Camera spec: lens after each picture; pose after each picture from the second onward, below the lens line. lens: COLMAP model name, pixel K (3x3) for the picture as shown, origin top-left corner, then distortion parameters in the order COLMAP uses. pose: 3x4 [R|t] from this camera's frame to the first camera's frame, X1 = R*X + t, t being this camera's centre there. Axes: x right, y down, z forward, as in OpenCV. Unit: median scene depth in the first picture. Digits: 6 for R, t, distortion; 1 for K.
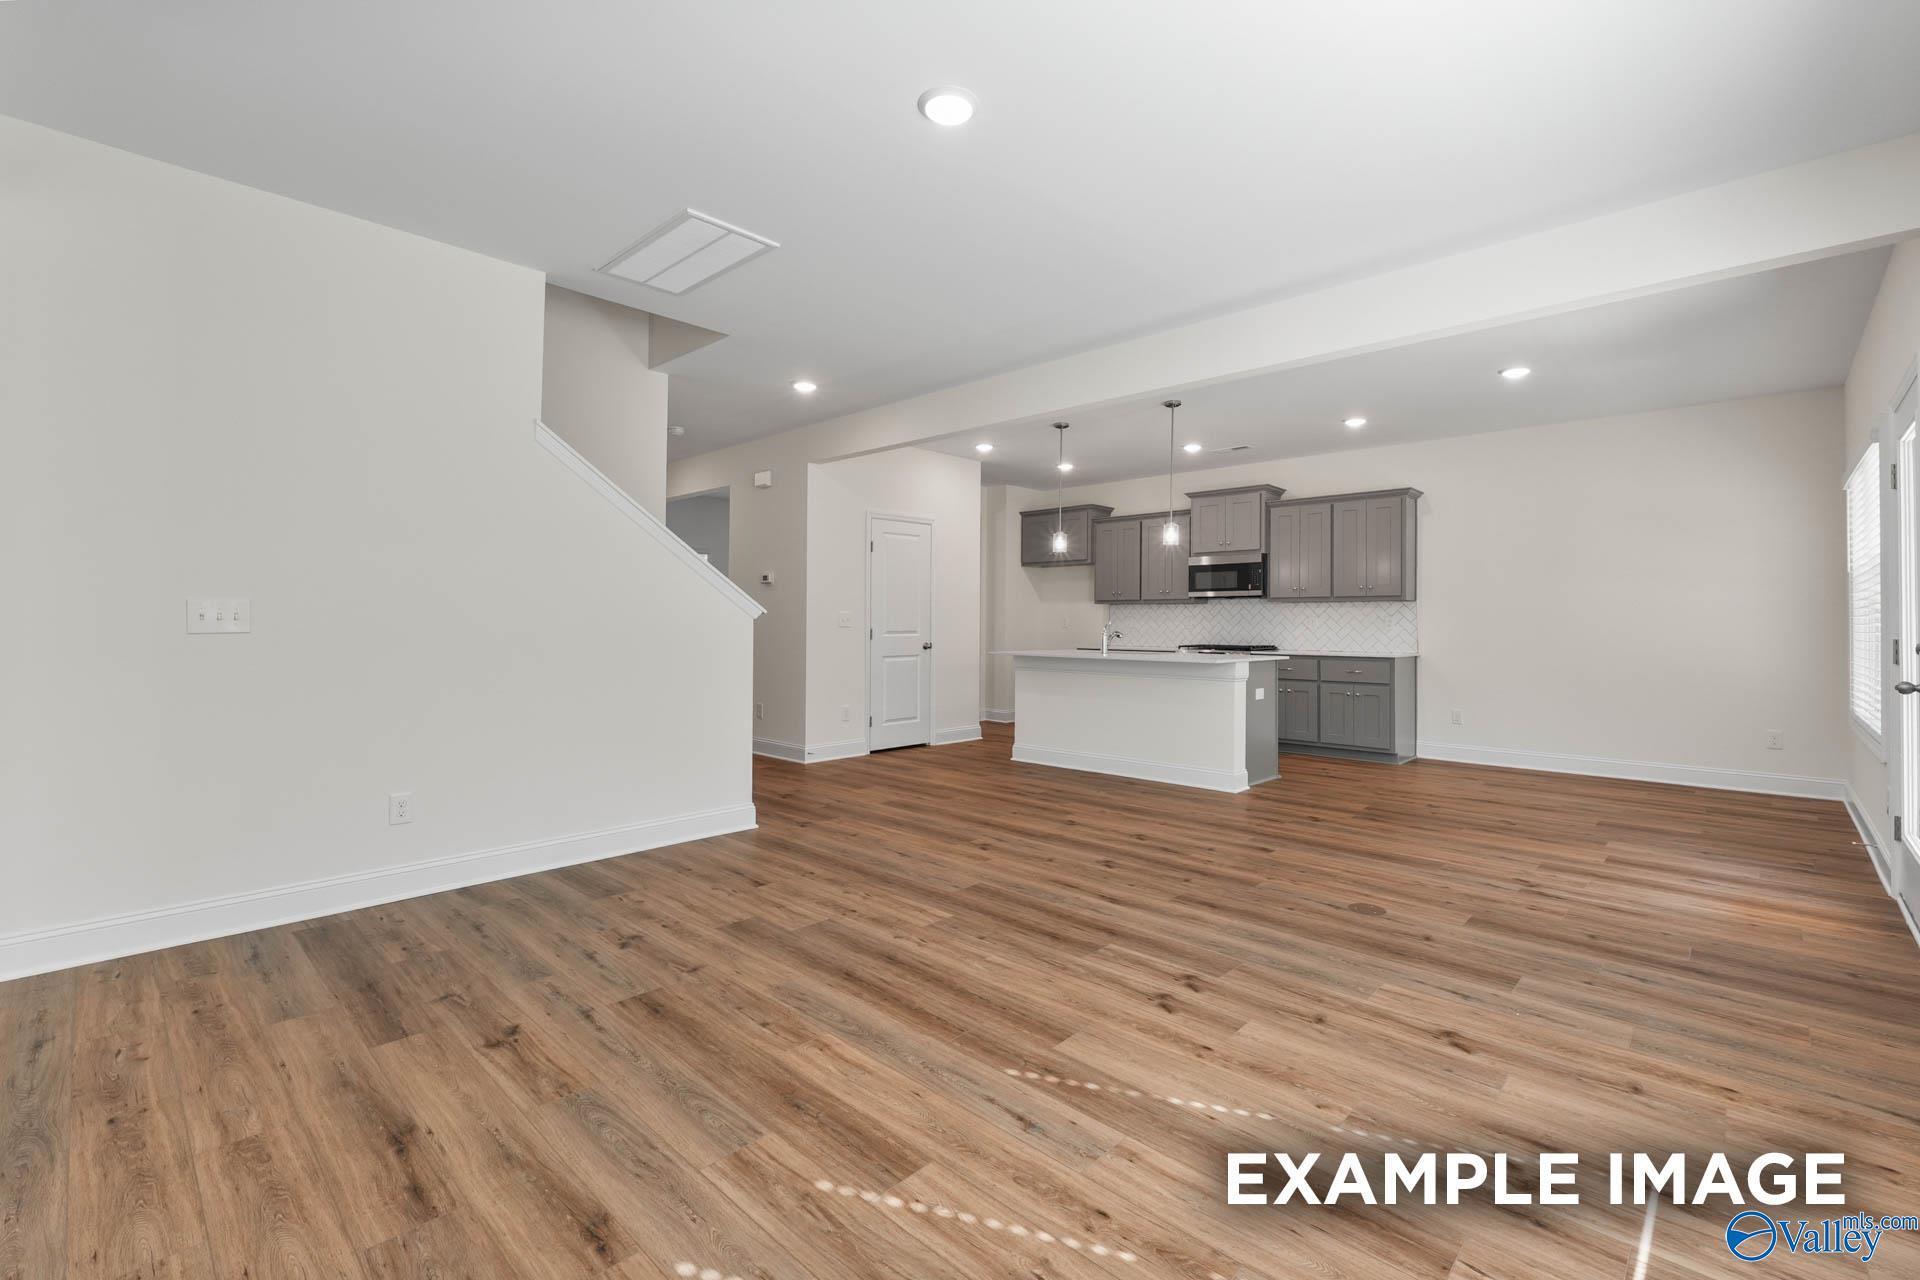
lens RADIAL K [[807.7, 0, 983.7], [0, 807.7, 615.6], [0, 0, 1]] dist [-0.003704, 0.000101]
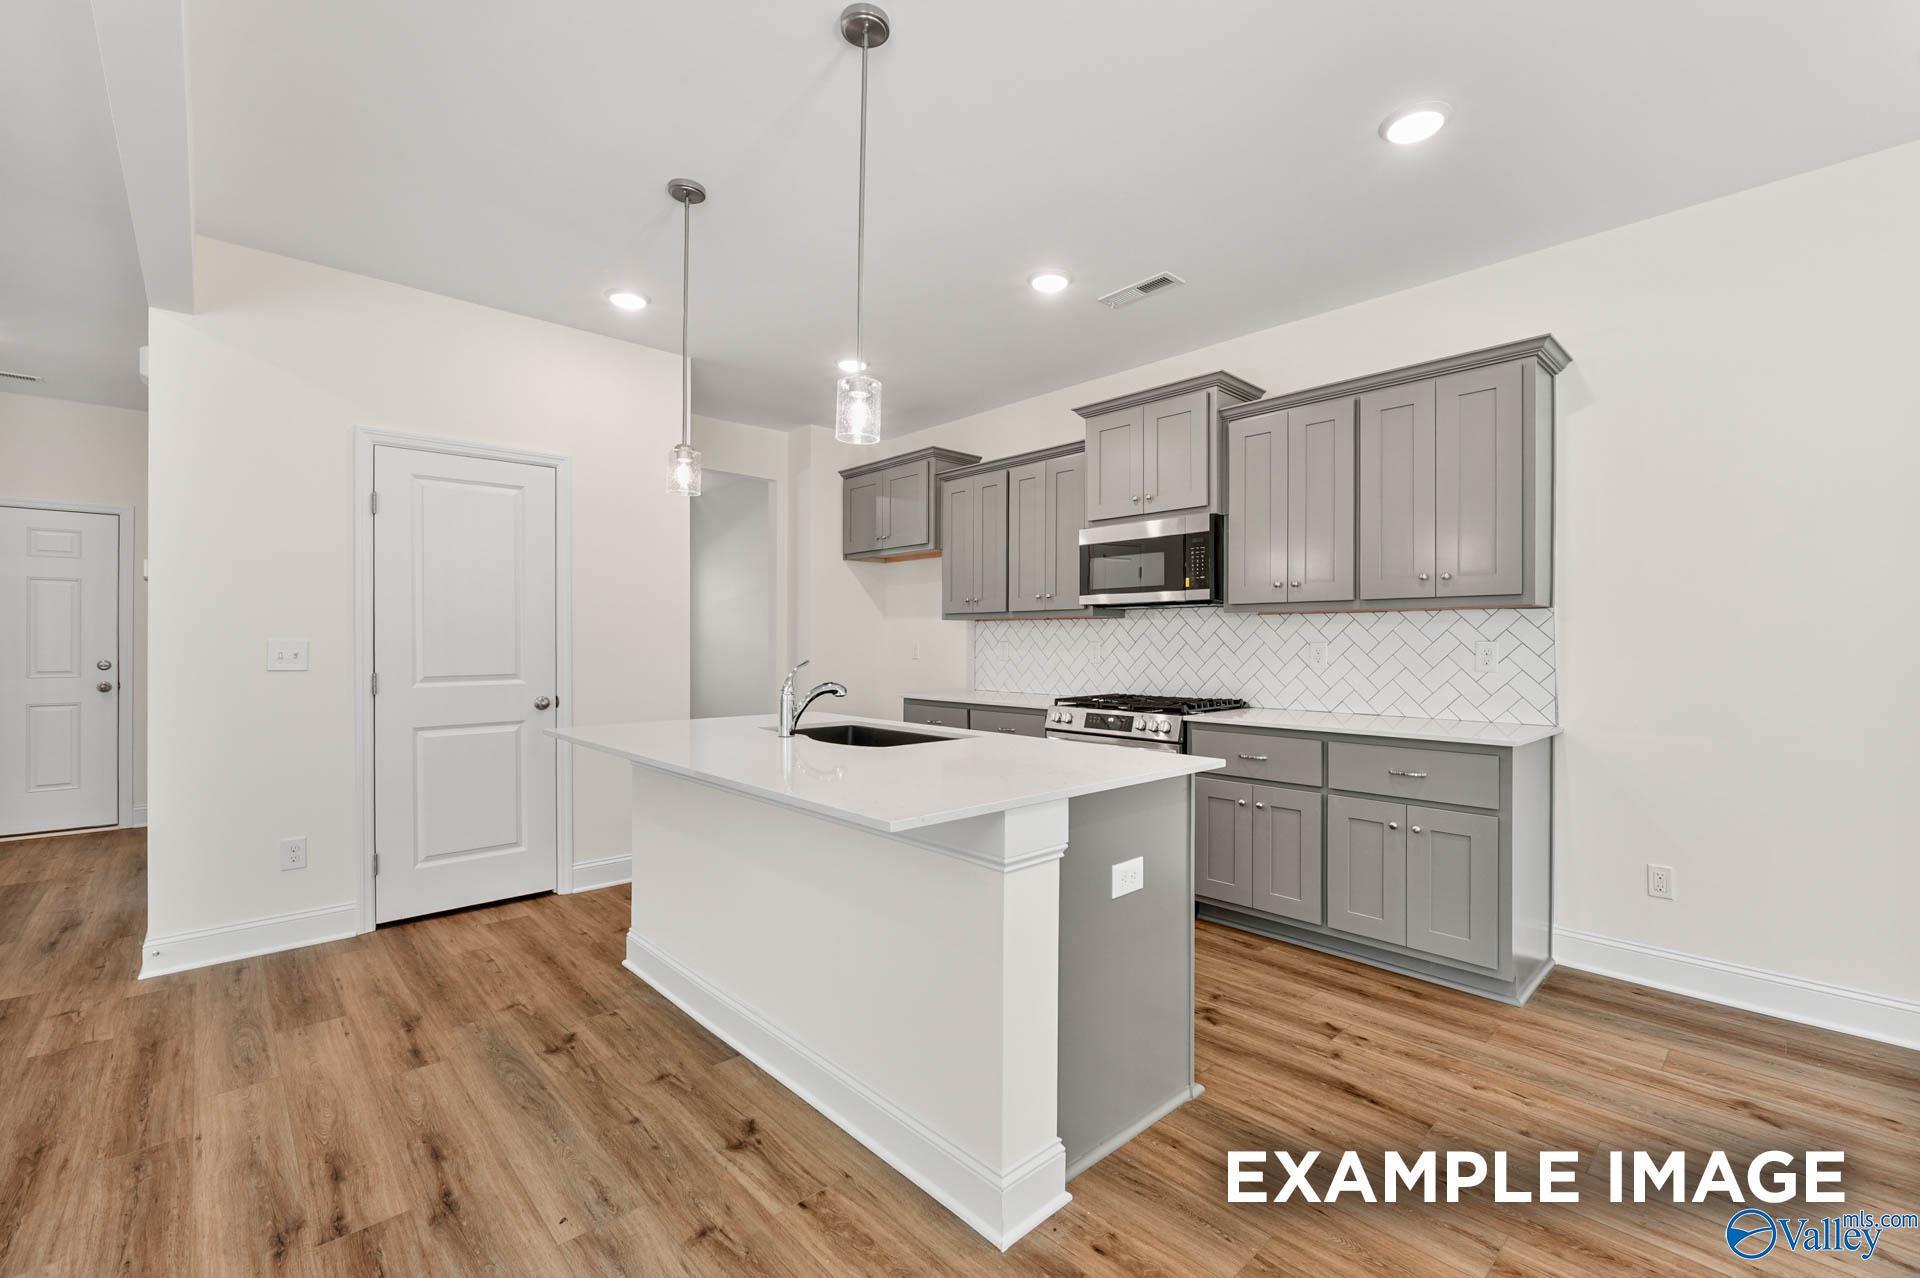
lens RADIAL K [[807.7, 0, 961.7], [0, 807.7, 637.9], [0, 0, 1]] dist [-0.003704, 0.000101]
pose [[0.997845, -0.004552, -0.065455, 0.218147], [0.004811, 0.999981, 0.003804, -0.004199], [0.065437, -0.004111, 0.997848, 0.484346]]
